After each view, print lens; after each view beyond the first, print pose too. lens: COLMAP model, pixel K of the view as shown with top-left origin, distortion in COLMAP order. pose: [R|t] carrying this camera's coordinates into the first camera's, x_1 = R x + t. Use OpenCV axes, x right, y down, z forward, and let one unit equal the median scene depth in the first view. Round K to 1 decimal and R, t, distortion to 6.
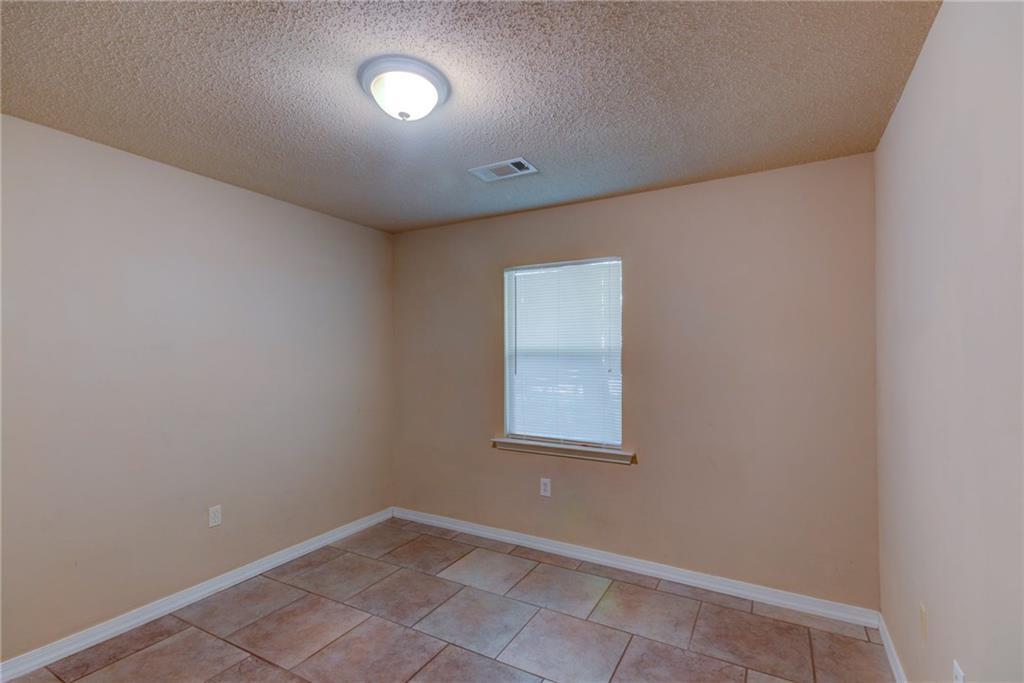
lens RADIAL K [[467.9, 0, 512.0], [0, 467.9, 341.5], [0, 0, 1]] dist [-0.000476, -0.000290]
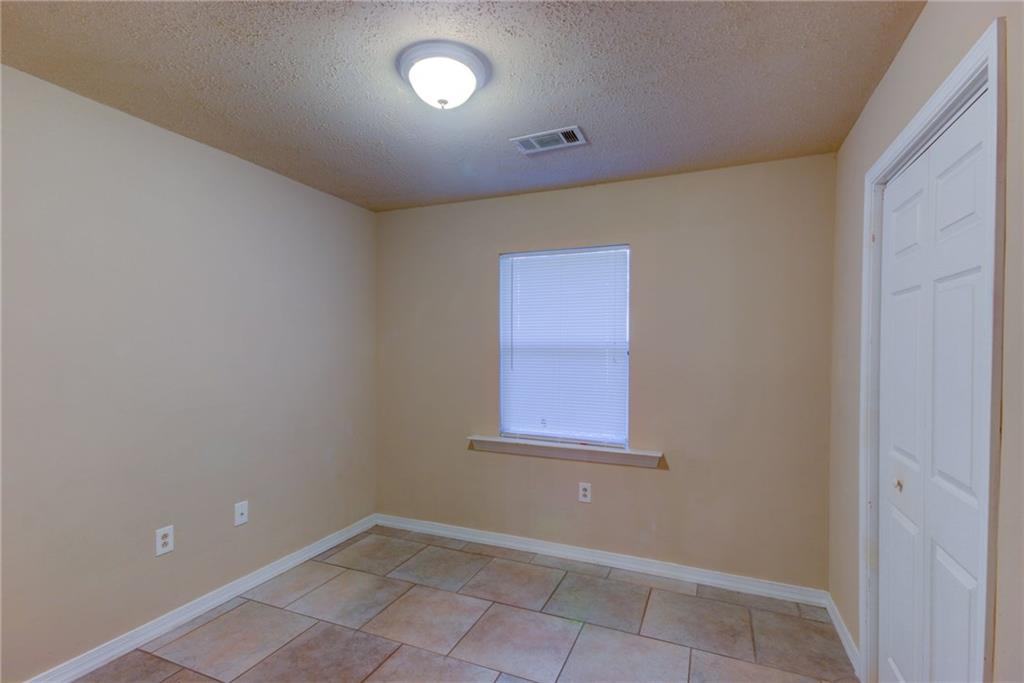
lens RADIAL K [[475.0, 0, 512.3], [0, 475.0, 349.8], [0, 0, 1]] dist [-0.001357, 0.000003]
pose [[0.994406, -0.000741, 0.105620, -0.089920], [-0.002363, 0.999569, 0.029264, 0.001968], [-0.105596, -0.029350, 0.993976, 0.050634]]
